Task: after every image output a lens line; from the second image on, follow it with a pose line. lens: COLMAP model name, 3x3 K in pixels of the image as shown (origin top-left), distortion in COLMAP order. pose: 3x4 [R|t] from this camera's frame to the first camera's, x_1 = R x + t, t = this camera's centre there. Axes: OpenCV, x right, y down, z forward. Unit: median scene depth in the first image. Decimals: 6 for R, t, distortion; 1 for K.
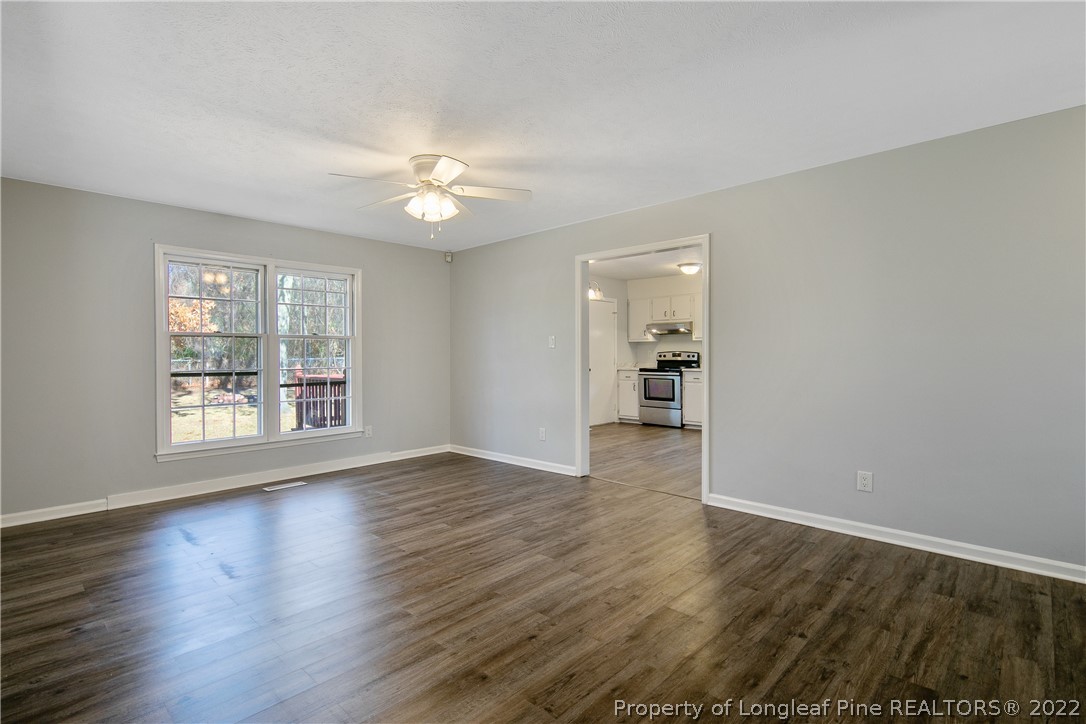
lens RADIAL K [[512.7, 0, 543.0], [0, 512.7, 362.0], [0, 0, 1]] dist [0.007244, -0.000001]
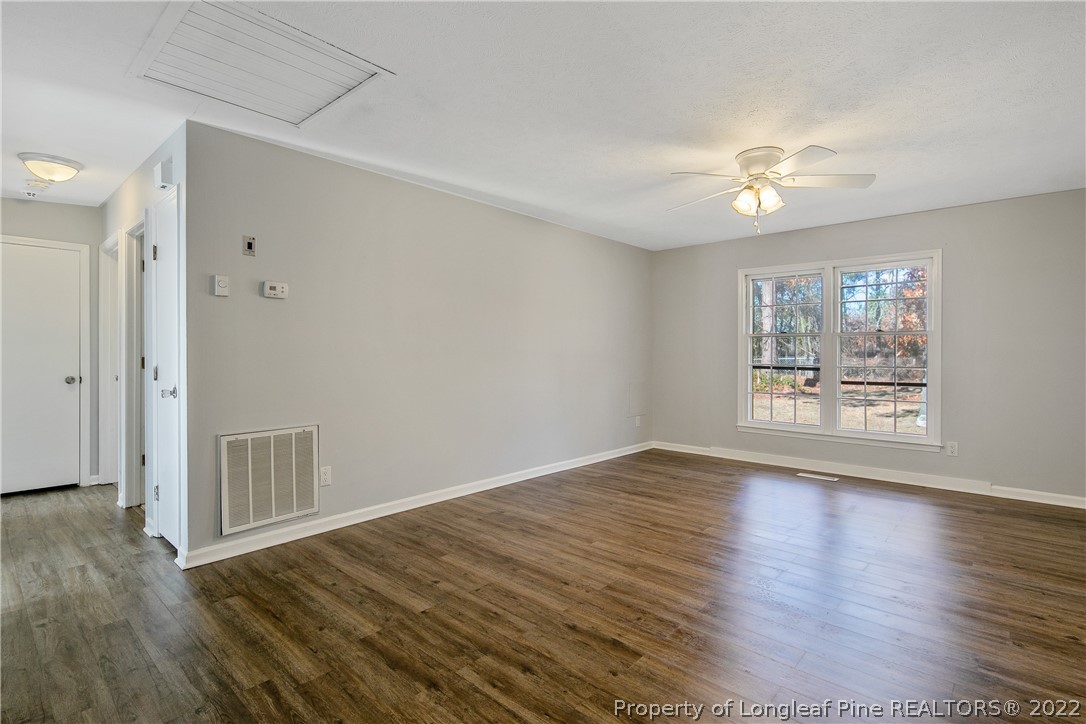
lens RADIAL K [[512.7, 0, 543.0], [0, 512.7, 362.0], [0, 0, 1]] dist [0.007244, -0.000001]
pose [[0.039424, 0.023881, -0.998937, 0.919977], [-0.019104, 0.999550, 0.023141, -0.012883], [0.999040, 0.018172, 0.039862, 0.691288]]
